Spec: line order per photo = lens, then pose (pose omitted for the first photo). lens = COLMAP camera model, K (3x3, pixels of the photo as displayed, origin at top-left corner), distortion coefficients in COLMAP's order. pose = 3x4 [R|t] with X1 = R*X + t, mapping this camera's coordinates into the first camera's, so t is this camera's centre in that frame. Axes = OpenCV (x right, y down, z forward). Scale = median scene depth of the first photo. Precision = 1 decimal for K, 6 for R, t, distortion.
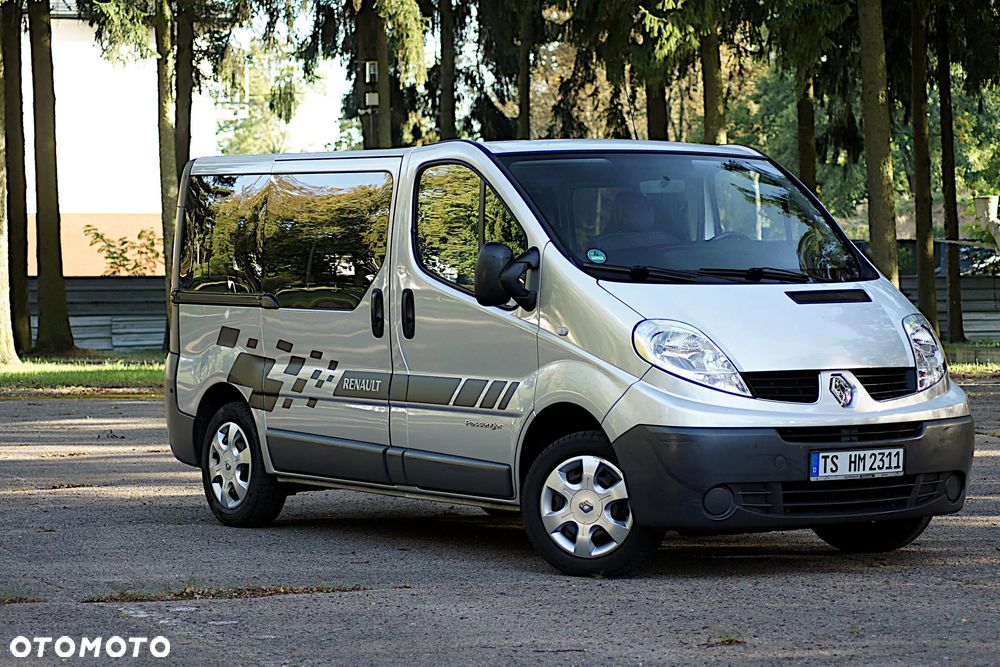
lens RADIAL K [[3438.6, 0, 498.8], [0, 3438.6, 333.0], [0, 0, 1]] dist [-0.063761, -1.863357]
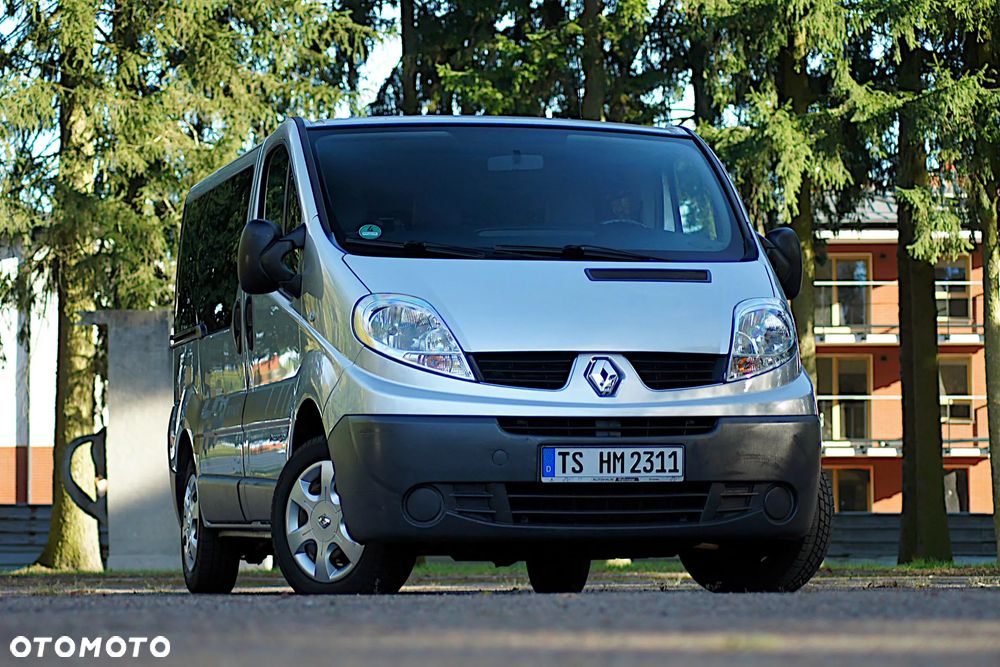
lens RADIAL K [[3557.6, 0, 499.3], [0, 3557.6, 377.1], [0, 0, 1]] dist [0.087585, 2.355946]
pose [[0.939773, -0.017407, -0.341356, 0.363626], [-0.007300, 0.997452, -0.070962, 0.076715], [0.341722, 0.069180, 0.937251, 0.192865]]
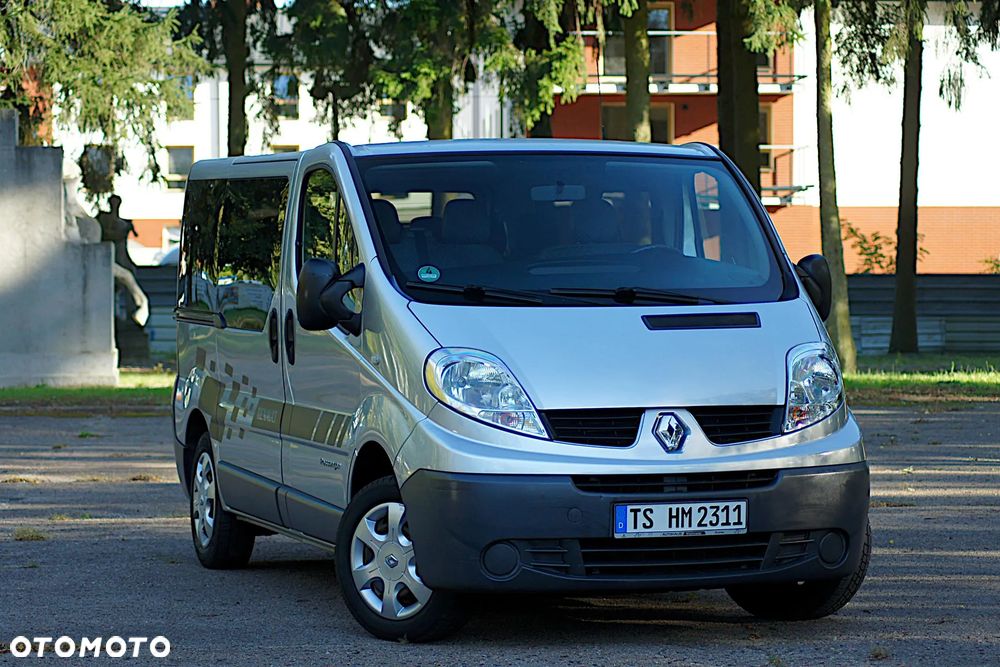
lens RADIAL K [[3569.6, 0, 500.5], [0, 3569.6, 333.6], [0, 0, 1]] dist [0.100326, -3.277322]
pose [[0.961119, 0.006300, -0.276064, 0.301720], [-0.005805, 0.999980, 0.002612, -0.009813], [0.276074, -0.000908, 0.961136, 0.133937]]
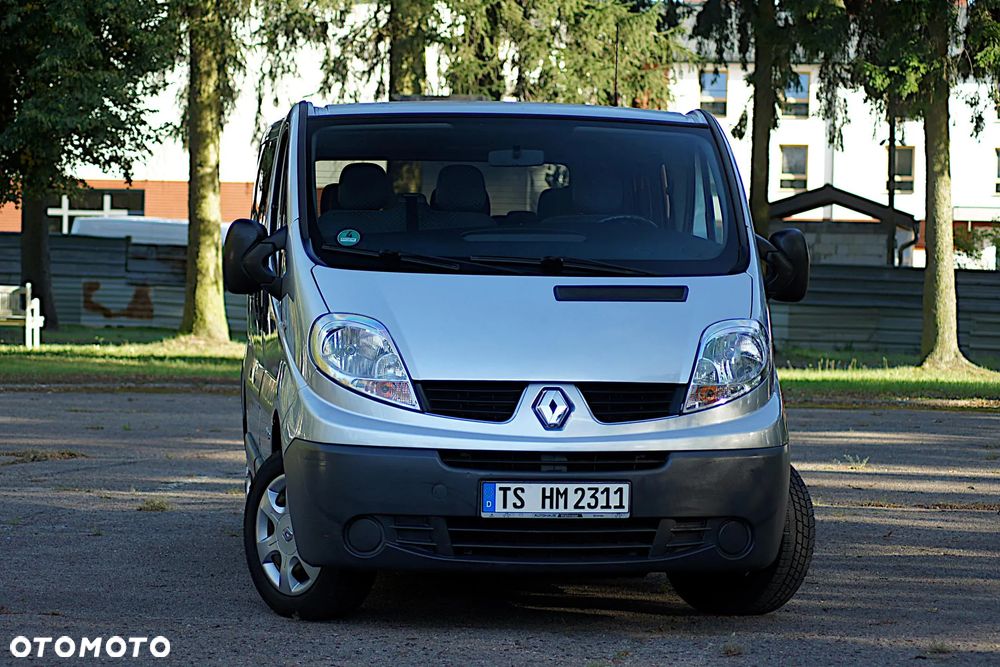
lens RADIAL K [[3569.6, 0, 500.5], [0, 3569.6, 333.6], [0, 0, 1]] dist [0.100326, -3.277322]
pose [[0.888485, 0.031198, -0.457845, 0.468792], [-0.032528, 0.999458, 0.004982, -0.004551], [0.457752, 0.010466, 0.889018, 0.245928]]
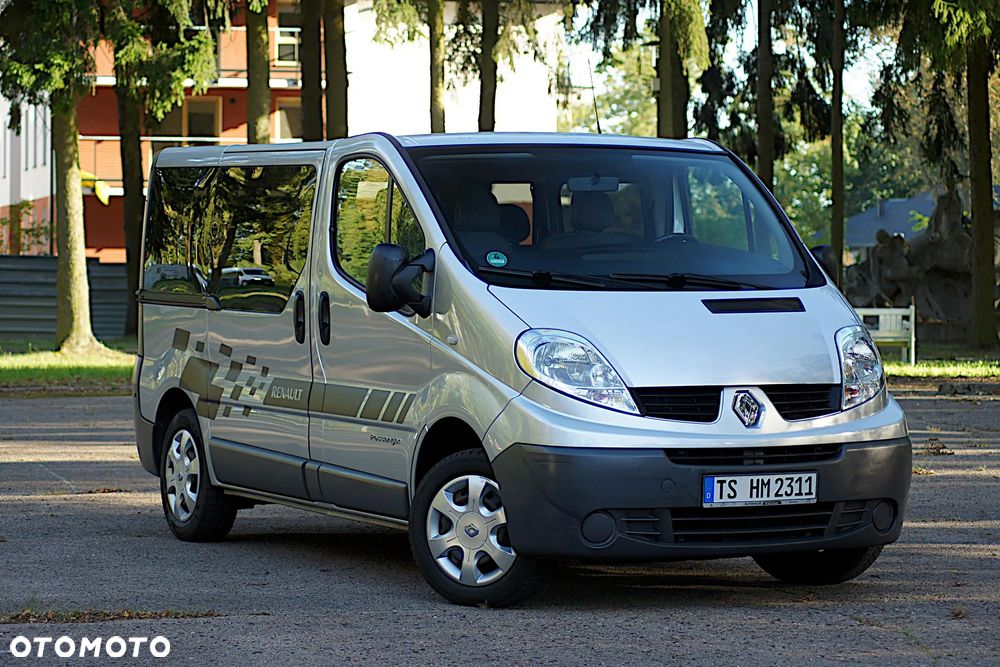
lens RADIAL K [[3503.7, 0, 499.4], [0, 3503.7, 334.4], [0, 0, 1]] dist [0.008190, -3.723060]
pose [[0.992385, 0.011528, -0.122633, 0.147319], [-0.011059, 0.999929, 0.004506, -0.006506], [0.122676, -0.003115, 0.992442, 0.065809]]
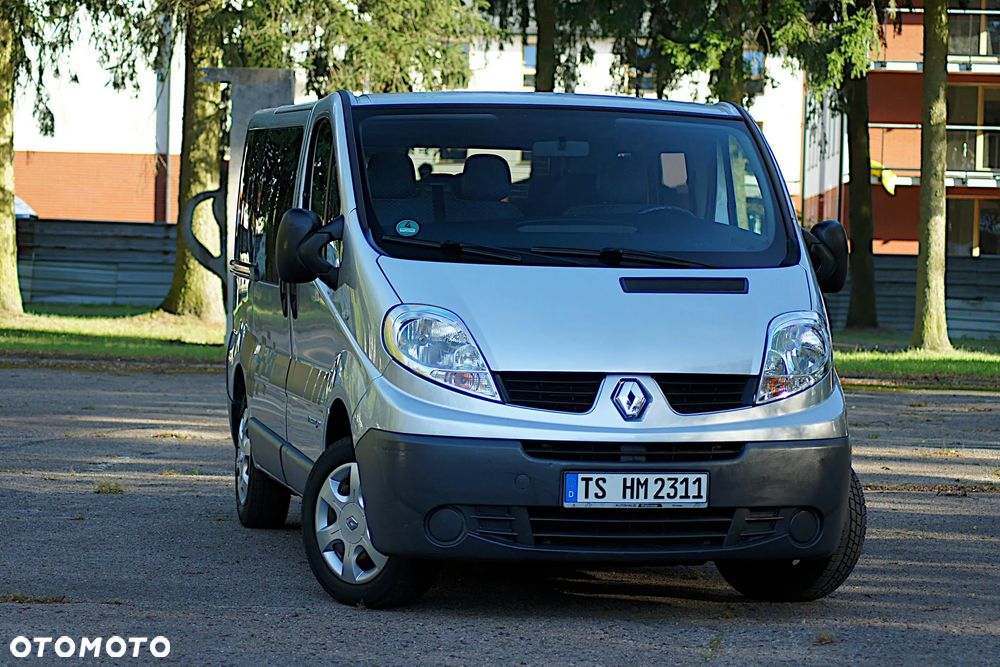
lens RADIAL K [[3561.4, 0, 498.3], [0, 3561.4, 332.8], [0, 0, 1]] dist [0.034619, 0.080019]
pose [[0.923368, 0.037944, -0.382037, 0.390705], [-0.036448, 0.999273, 0.011156, -0.007331], [0.382182, 0.003623, 0.924080, 0.202880]]
